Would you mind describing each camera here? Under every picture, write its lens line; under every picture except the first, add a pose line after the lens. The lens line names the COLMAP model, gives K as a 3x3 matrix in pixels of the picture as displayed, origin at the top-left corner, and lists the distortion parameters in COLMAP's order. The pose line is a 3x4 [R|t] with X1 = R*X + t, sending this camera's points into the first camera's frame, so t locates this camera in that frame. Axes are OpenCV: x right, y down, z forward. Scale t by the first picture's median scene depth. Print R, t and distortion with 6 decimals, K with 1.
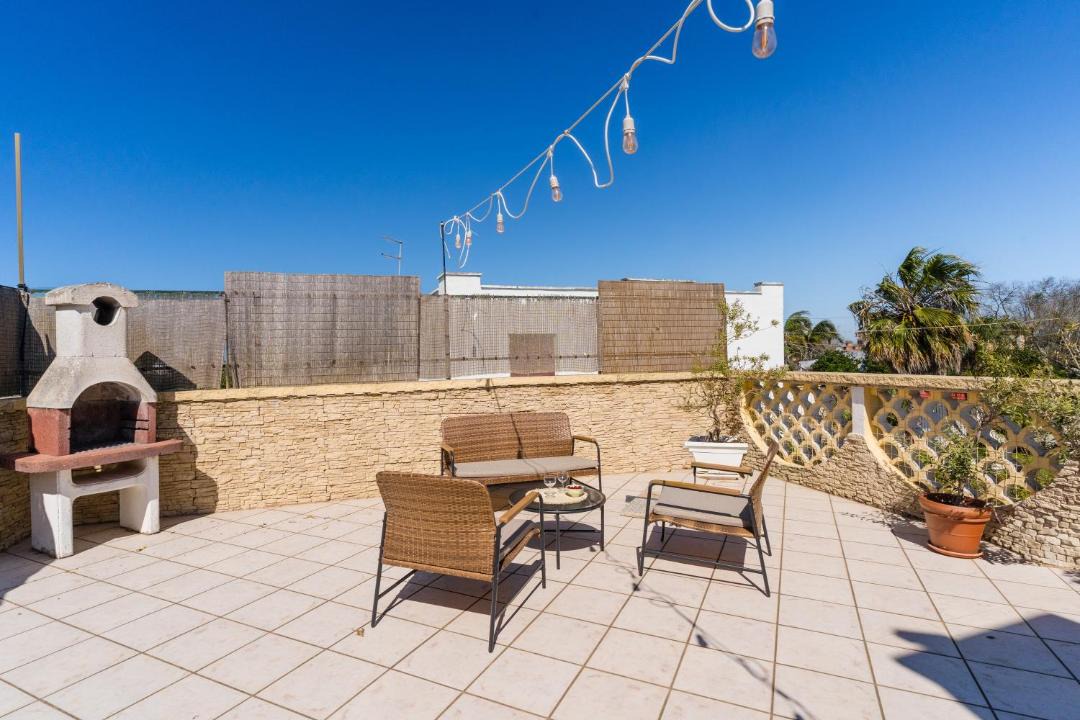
lens RADIAL K [[513.5, 0, 534.5], [0, 513.5, 361.1], [0, 0, 1]] dist [-0.001048, 0.000860]
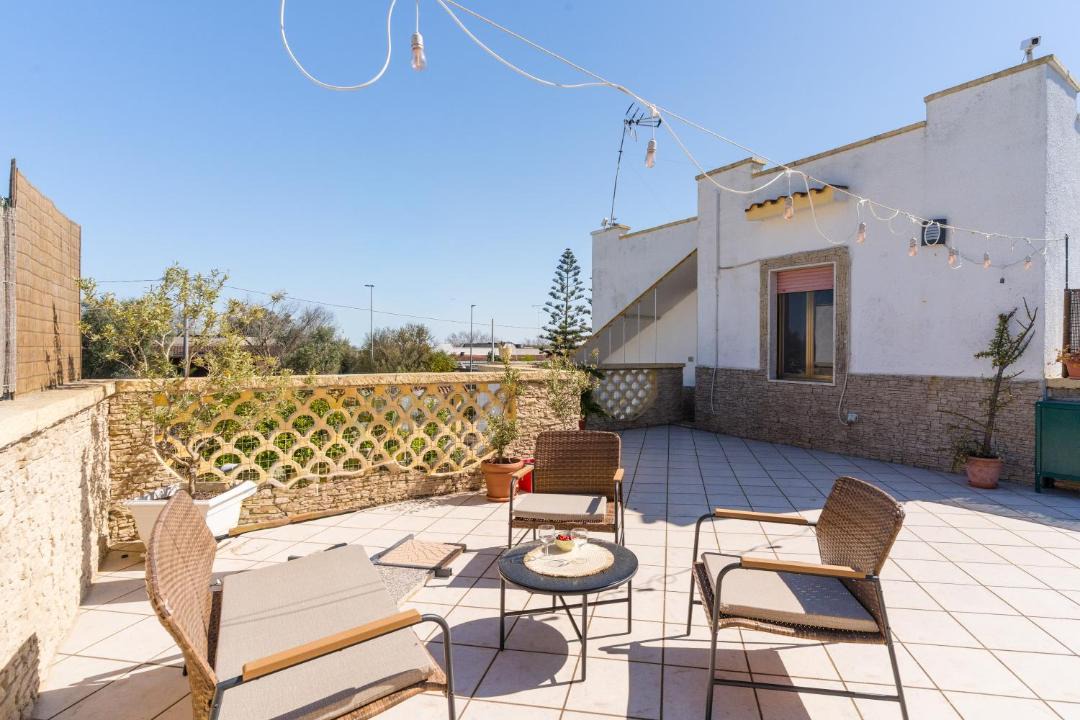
lens RADIAL K [[597.3, 0, 542.1], [0, 597.3, 356.6], [0, 0, 1]] dist [0.001486, 0.000021]
pose [[-0.260510, -0.000892, 0.965471, -0.514337], [0.013014, 0.999905, 0.004435, -0.010178], [-0.965384, 0.013720, -0.260473, 0.884934]]
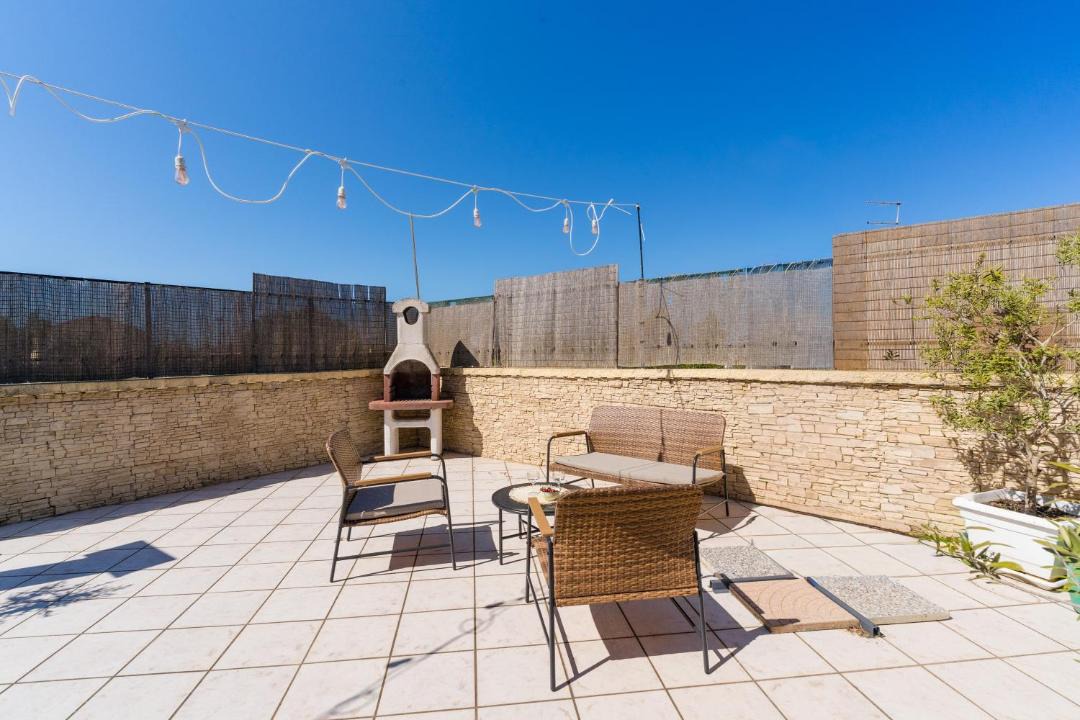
lens RADIAL K [[513.5, 0, 536.3], [0, 513.5, 356.3], [0, 0, 1]] dist [-0.001048, 0.000860]
pose [[0.561029, 0.023462, -0.827464, 0.573547], [-0.007577, 0.999702, 0.023208, -0.007919], [0.827762, -0.006751, 0.561039, 0.335114]]
